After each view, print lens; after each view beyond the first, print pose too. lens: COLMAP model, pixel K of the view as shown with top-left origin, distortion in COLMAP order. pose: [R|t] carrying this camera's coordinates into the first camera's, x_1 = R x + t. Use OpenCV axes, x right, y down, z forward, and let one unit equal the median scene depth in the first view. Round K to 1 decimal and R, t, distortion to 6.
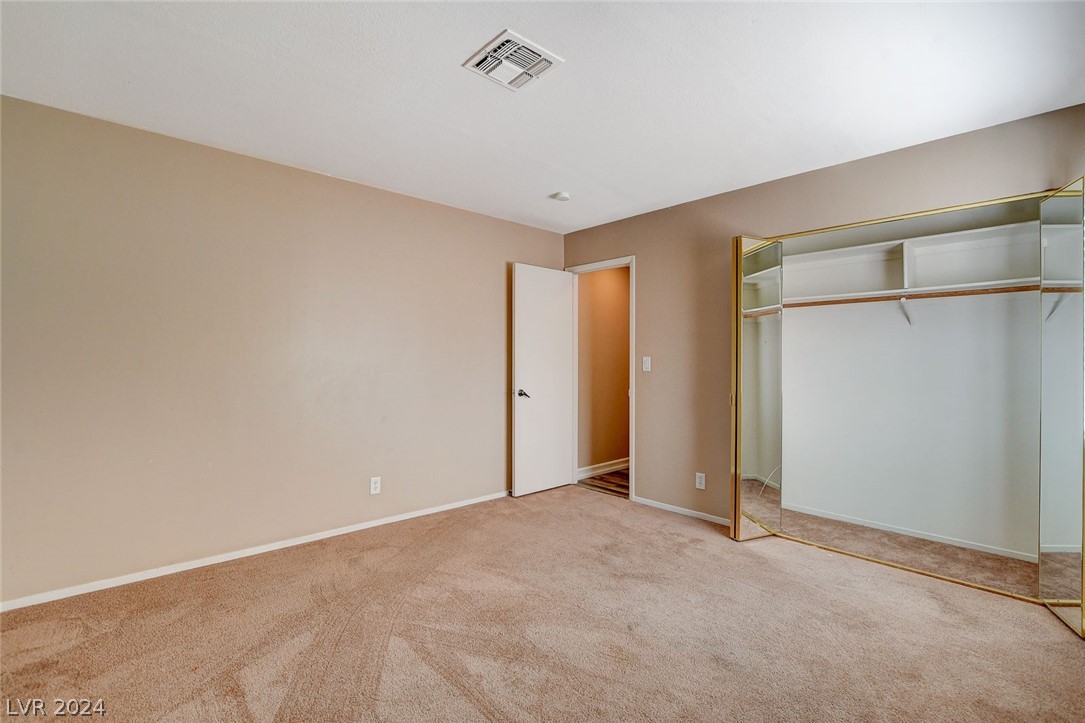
lens RADIAL K [[491.1, 0, 542.5], [0, 491.1, 361.5], [0, 0, 1]] dist [-0.022206, 0.000599]
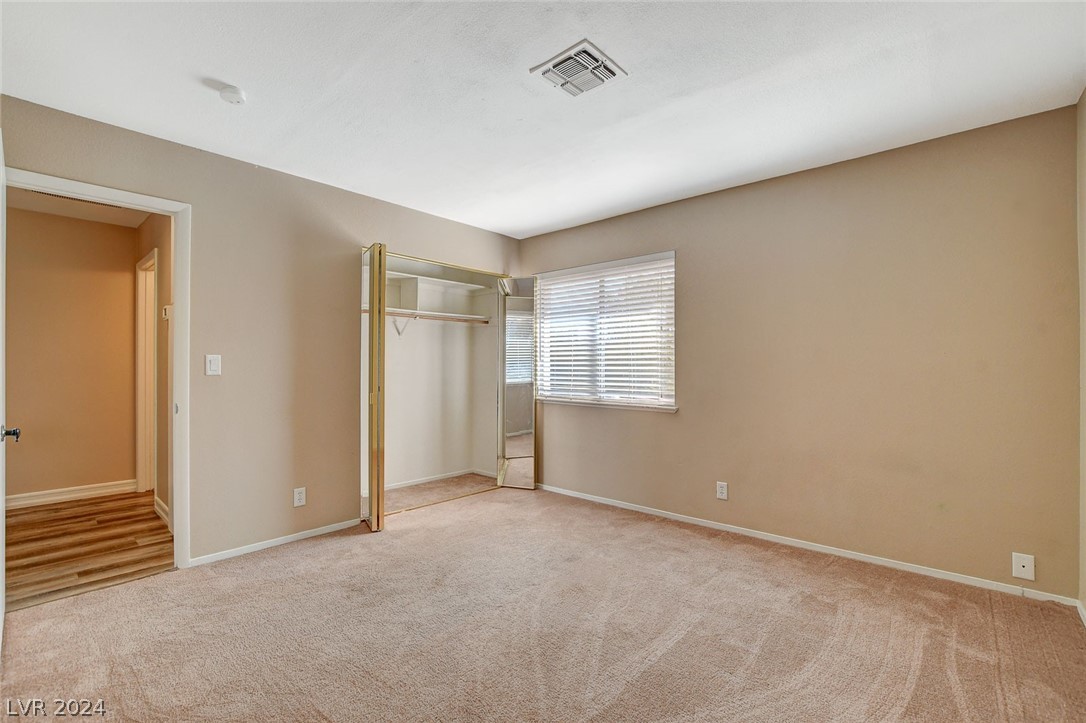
lens RADIAL K [[491.6, 0, 543.0], [0, 491.6, 361.5], [0, 0, 1]] dist [-0.022206, 0.000599]
pose [[-0.113046, 0.000378, 0.993590, -0.726731], [-0.002651, 0.999996, -0.000682, -0.000814], [-0.993586, -0.002711, -0.113044, 0.802433]]
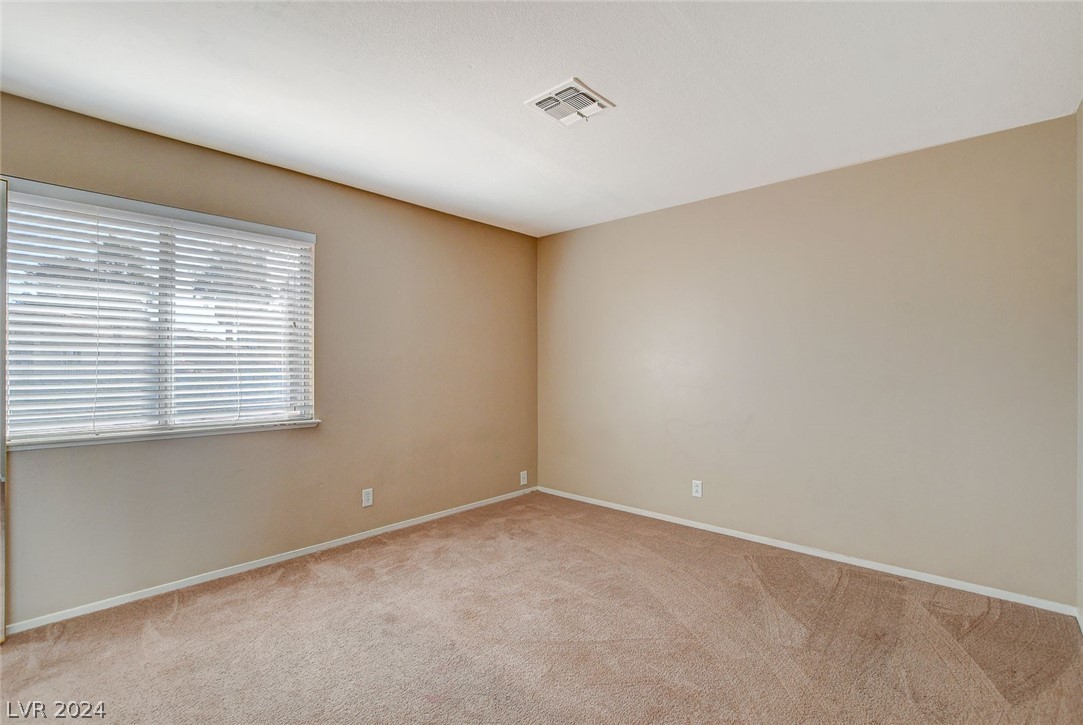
lens RADIAL K [[507.6, 0, 541.5], [0, 507.6, 362.5], [0, 0, 1]] dist [-0.019572, 0.000277]
pose [[-0.991691, -0.010707, -0.128197, 0.106623], [-0.010200, 0.999937, -0.004614, -0.010091], [0.128238, -0.003268, -0.991738, 1.453322]]
